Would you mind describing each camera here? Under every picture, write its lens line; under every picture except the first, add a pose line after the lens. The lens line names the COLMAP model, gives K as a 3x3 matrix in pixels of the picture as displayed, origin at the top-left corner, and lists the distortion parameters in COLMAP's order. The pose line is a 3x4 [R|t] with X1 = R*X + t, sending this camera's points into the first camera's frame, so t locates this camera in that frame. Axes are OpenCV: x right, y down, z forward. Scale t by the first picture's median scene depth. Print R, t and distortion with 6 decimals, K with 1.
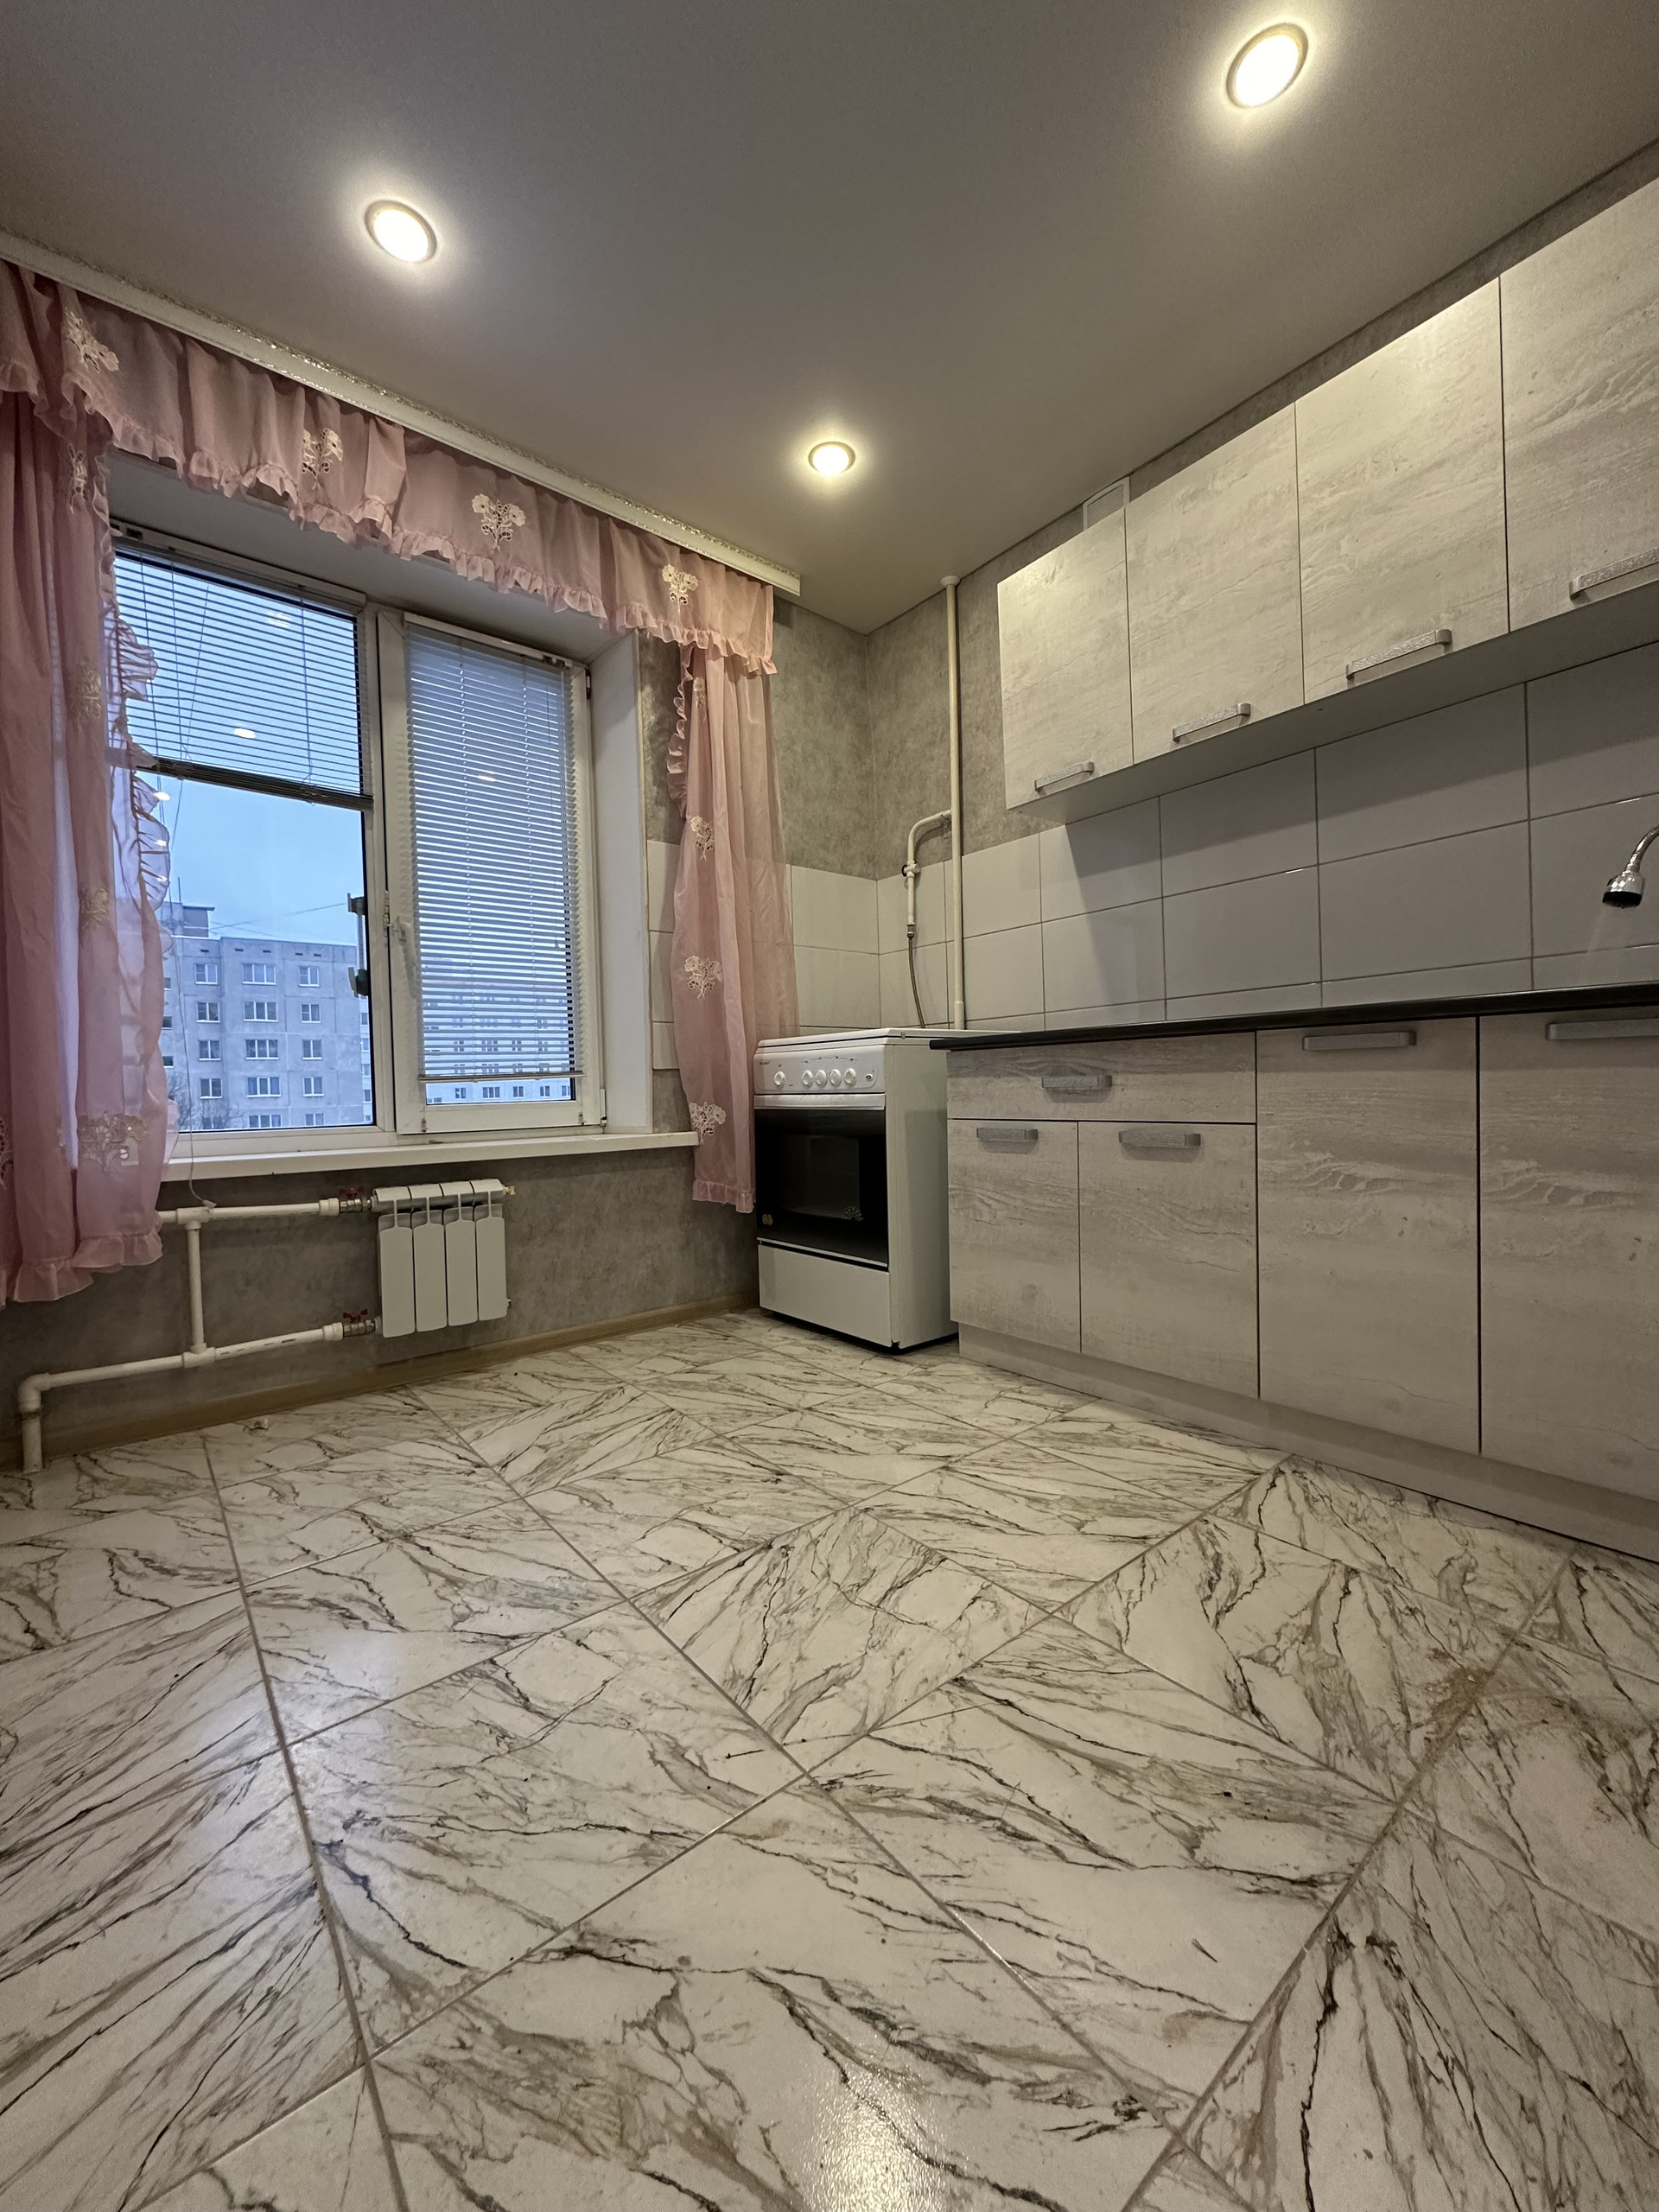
lens RADIAL K [[880.0, 0, 831.6], [0, 880.0, 1104.1], [0, 0, 1]] dist [-0.001753, 0.000551]
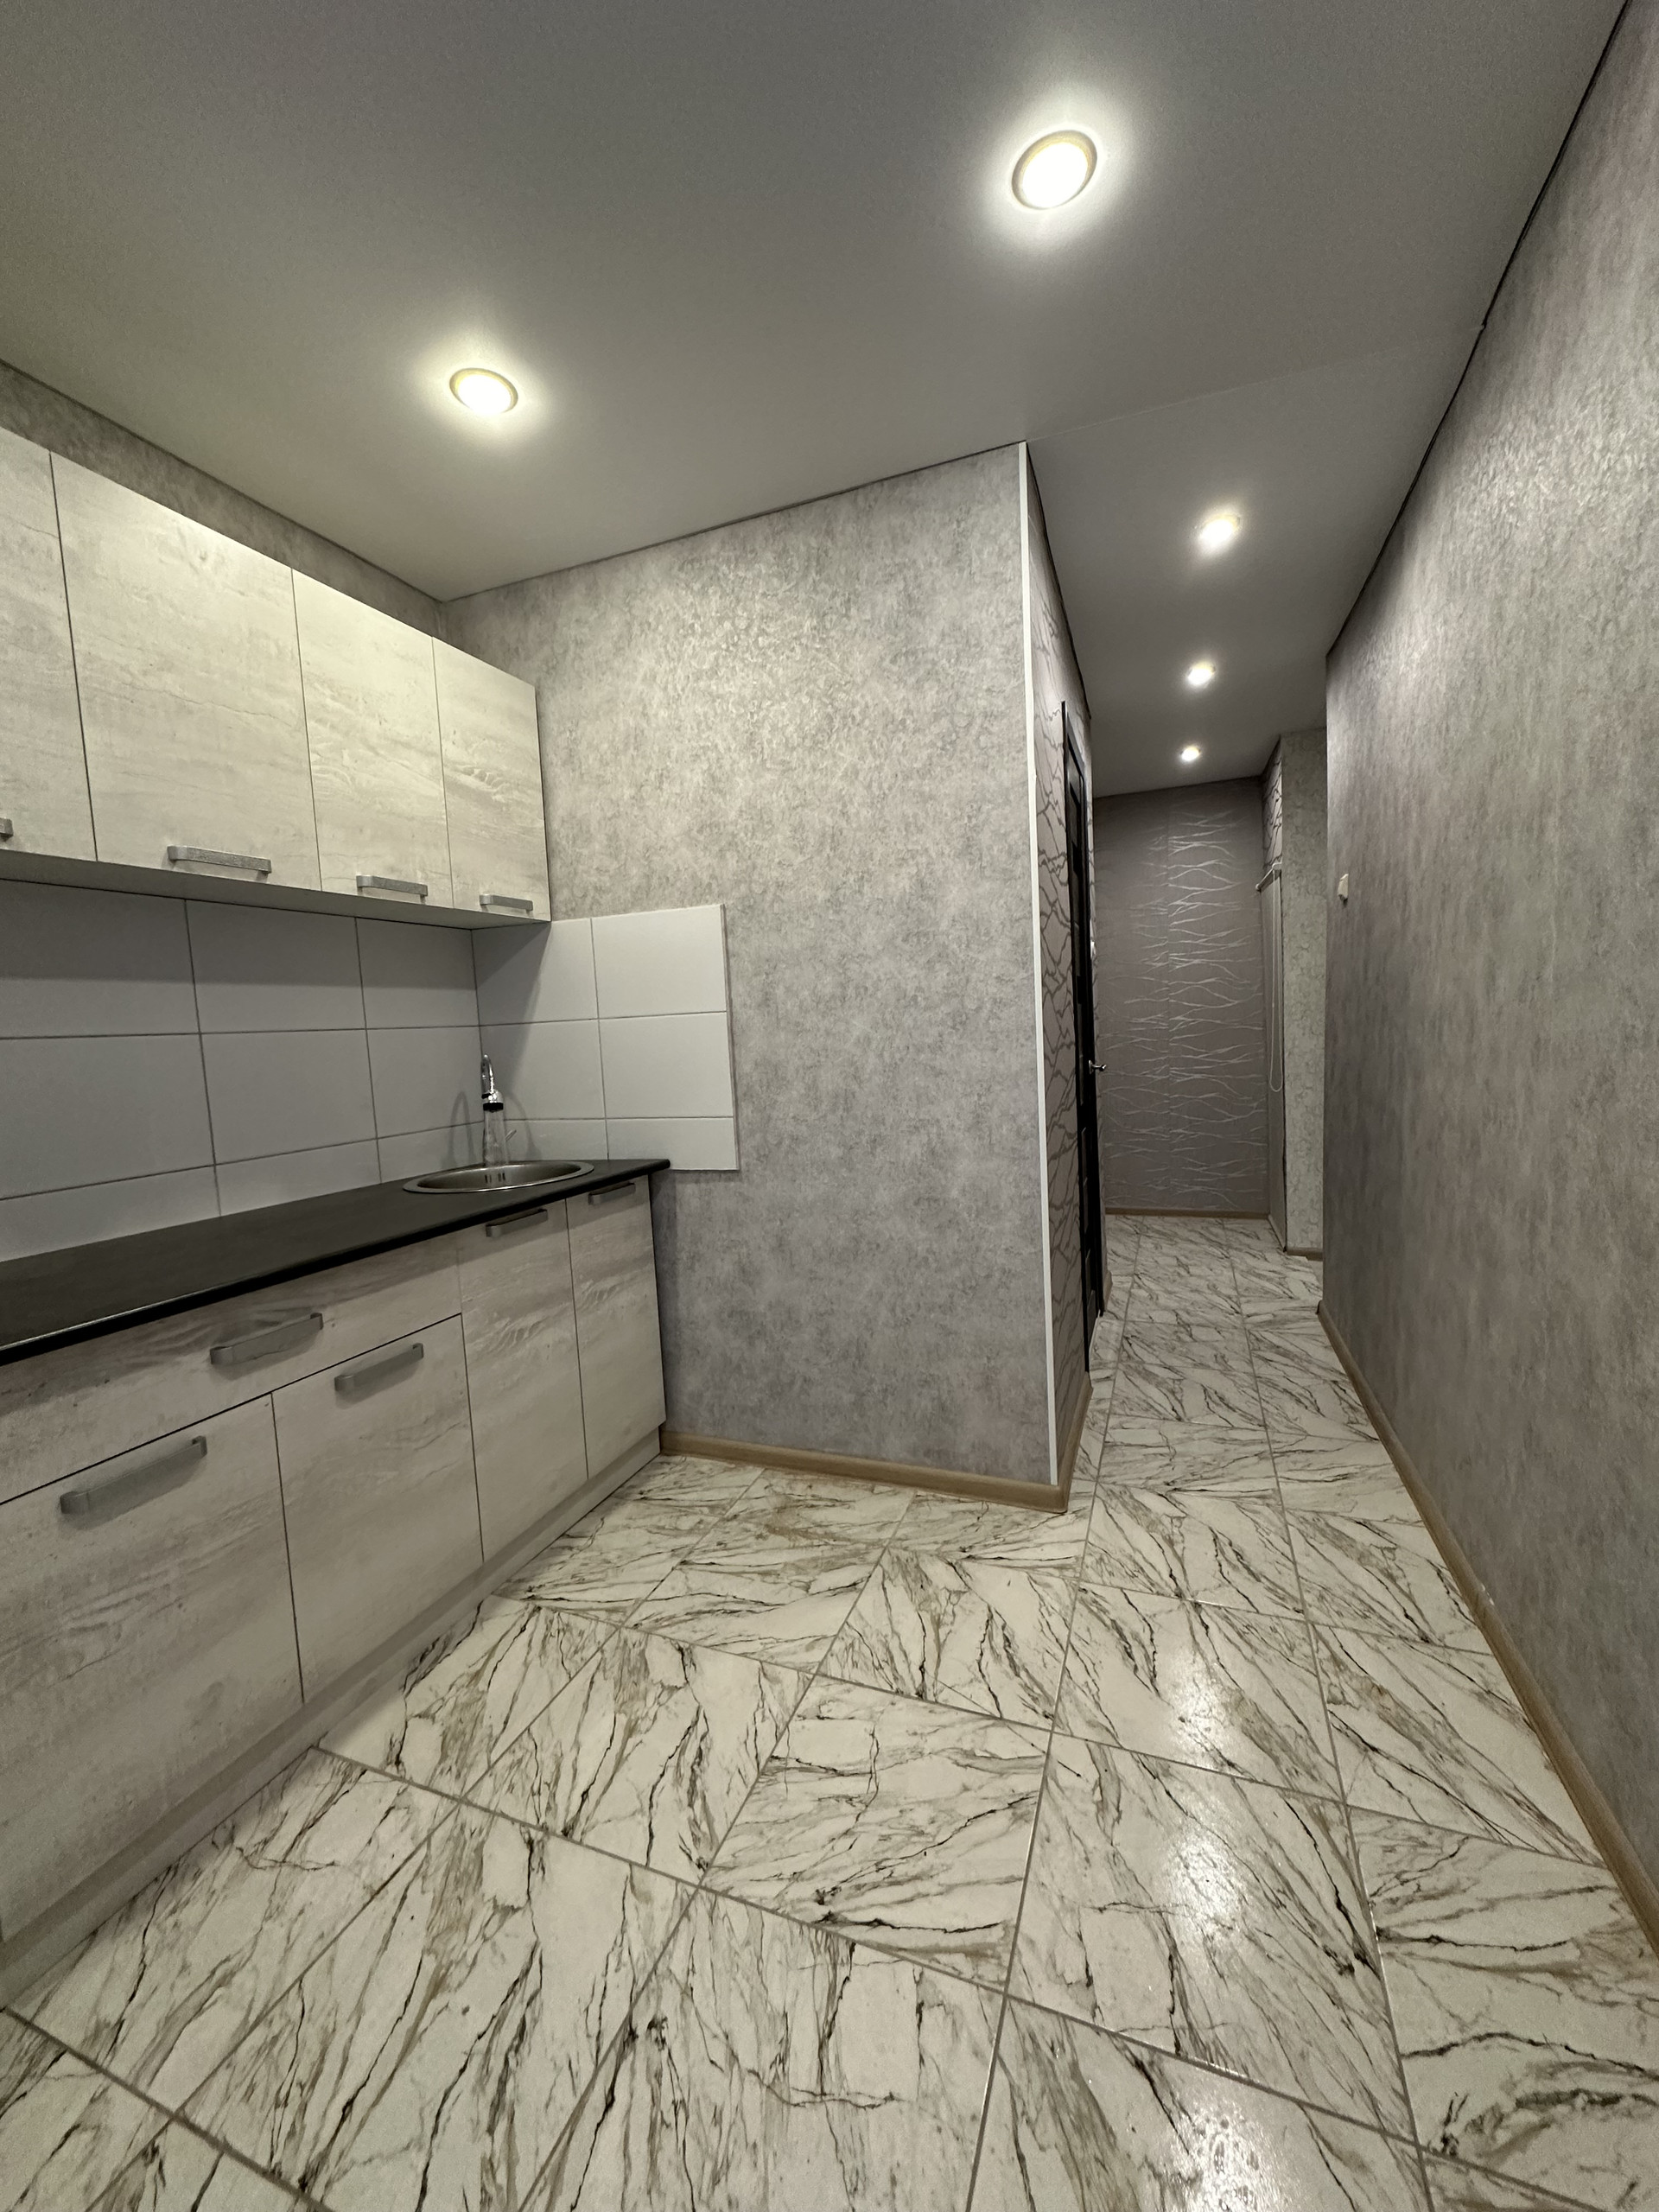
lens RADIAL K [[880.0, 0, 831.6], [0, 880.0, 1104.1], [0, 0, 1]] dist [-0.001753, 0.000551]
pose [[-0.489328, -0.020045, 0.871870, -0.663189], [0.078073, 0.994715, 0.066687, -0.268106], [-0.868598, 0.100701, -0.485177, 1.123201]]
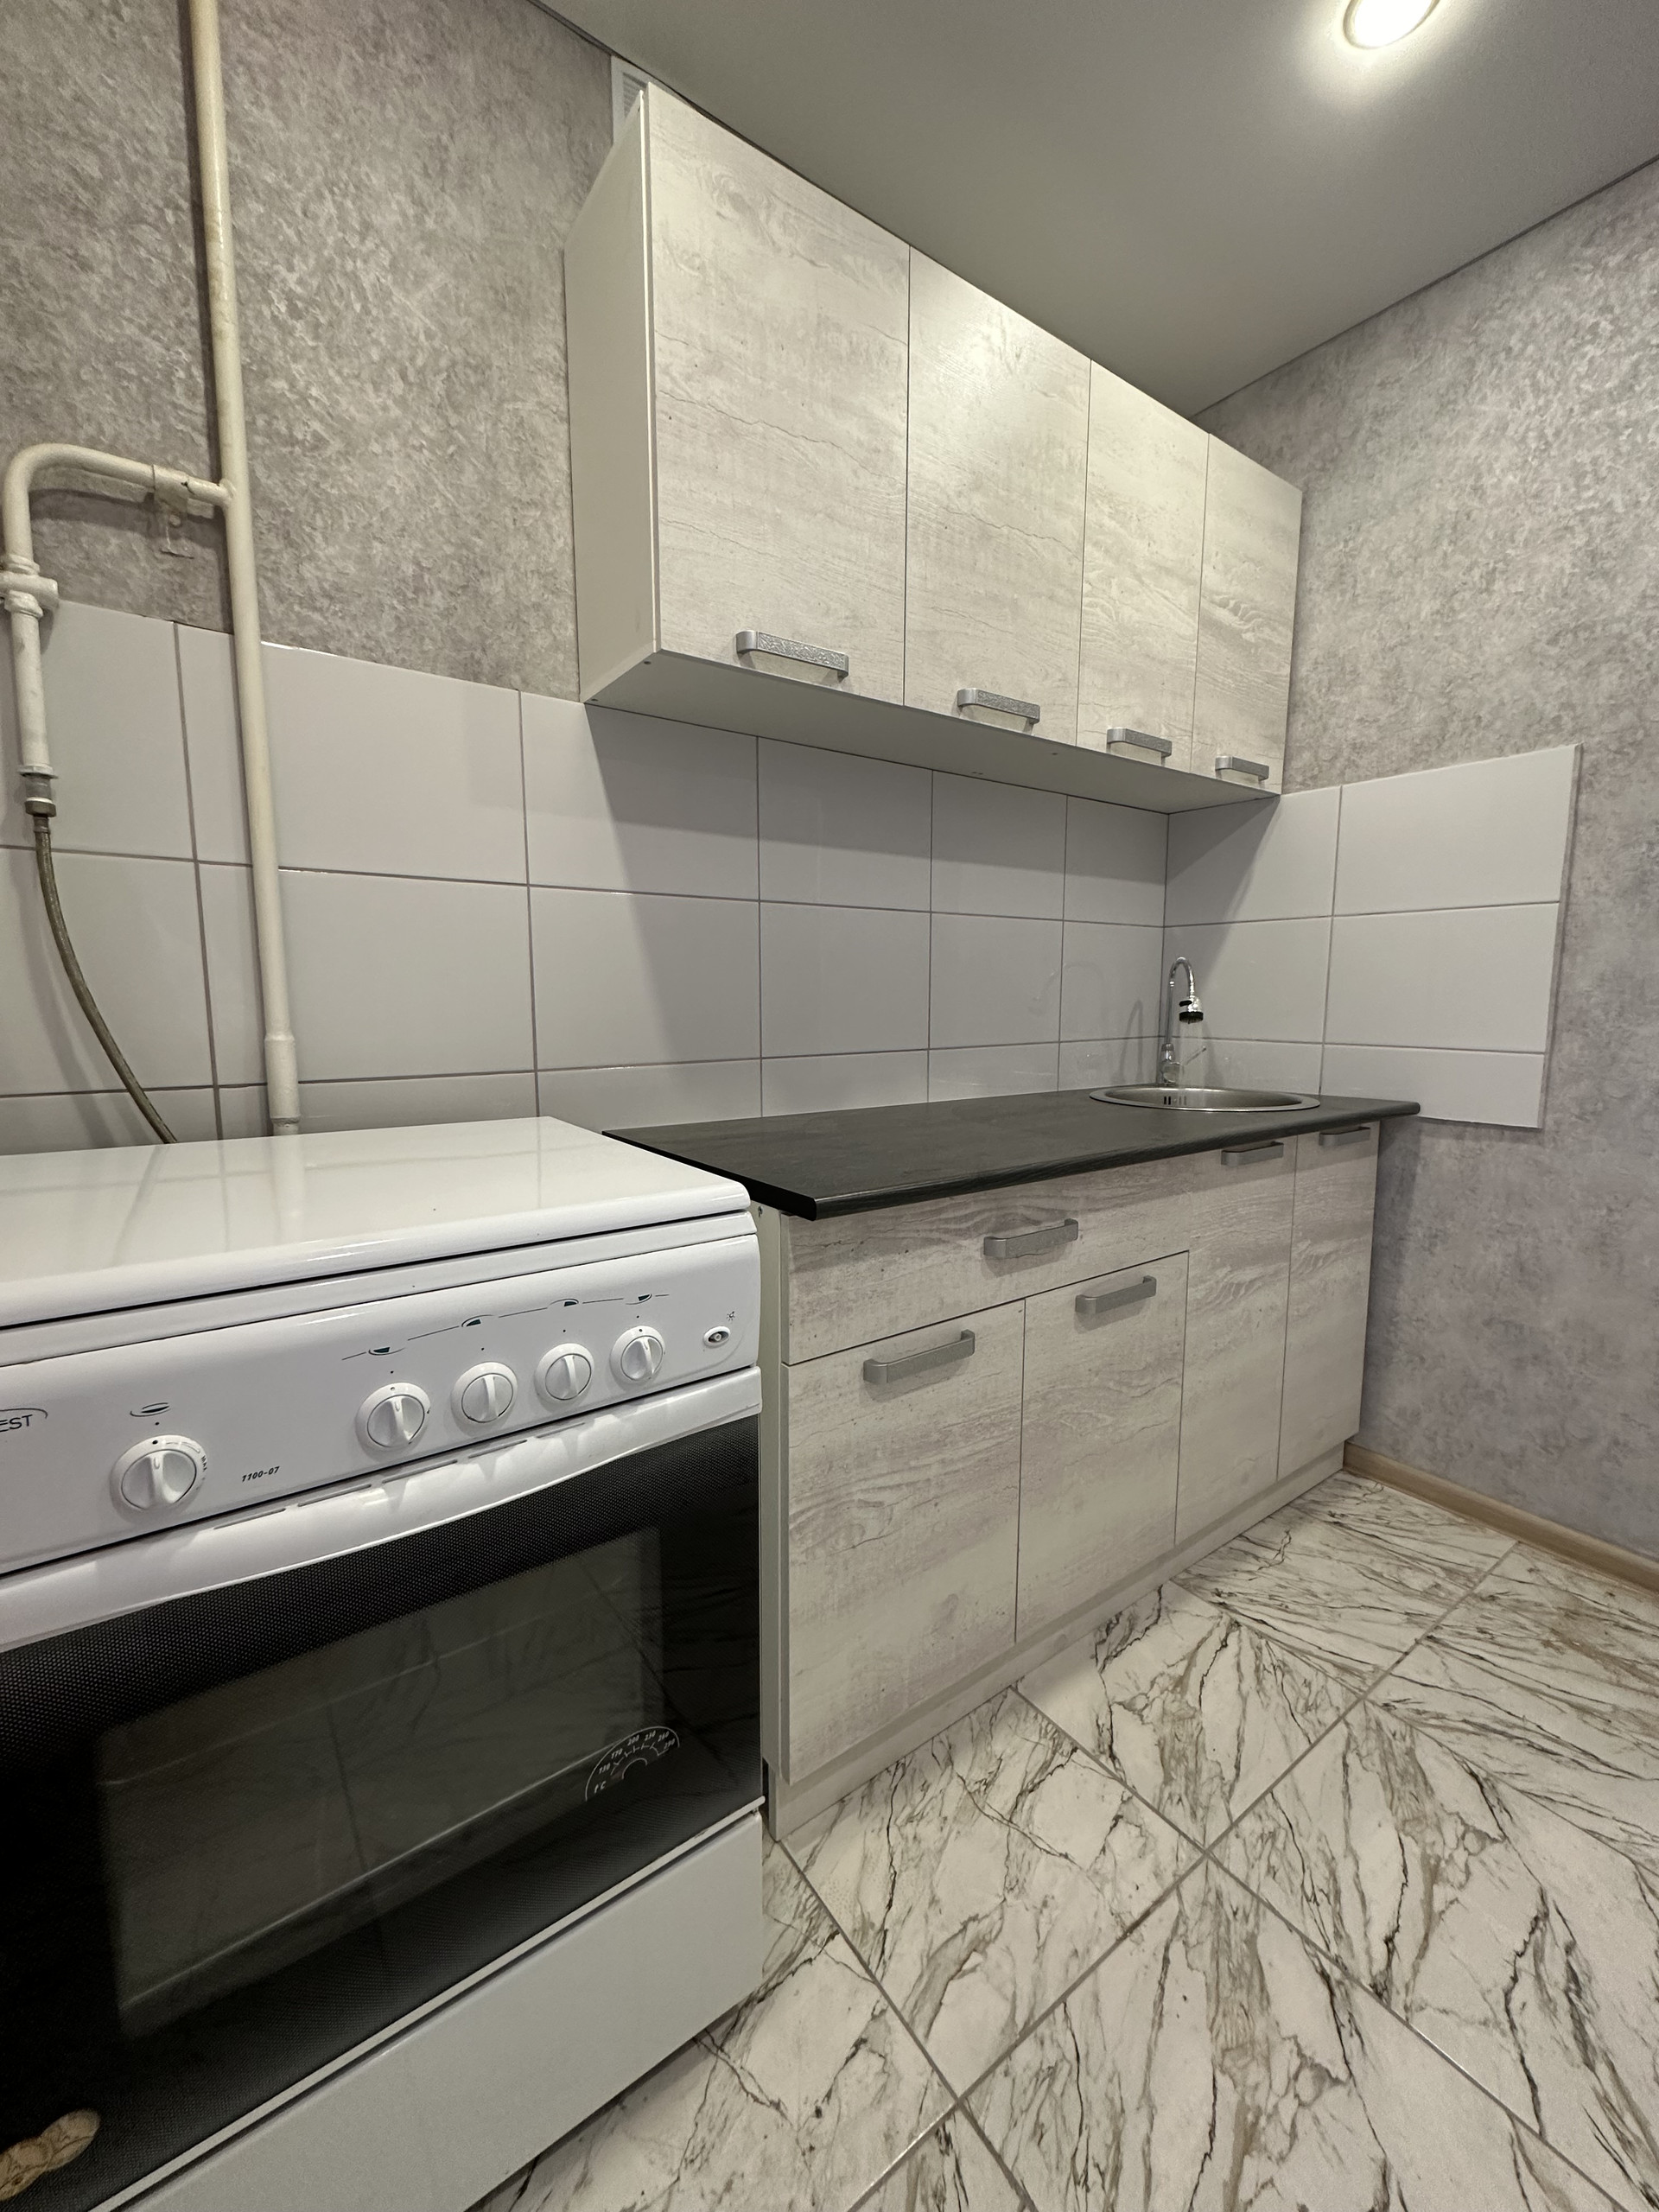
lens RADIAL K [[880.0, 0, 831.6], [0, 880.0, 1104.1], [0, 0, 1]] dist [-0.001753, 0.000551]
pose [[0.056825, -0.095682, 0.993789, -0.401522], [0.013890, 0.995377, 0.095040, -0.214984], [-0.998288, 0.008403, 0.057891, 1.329607]]
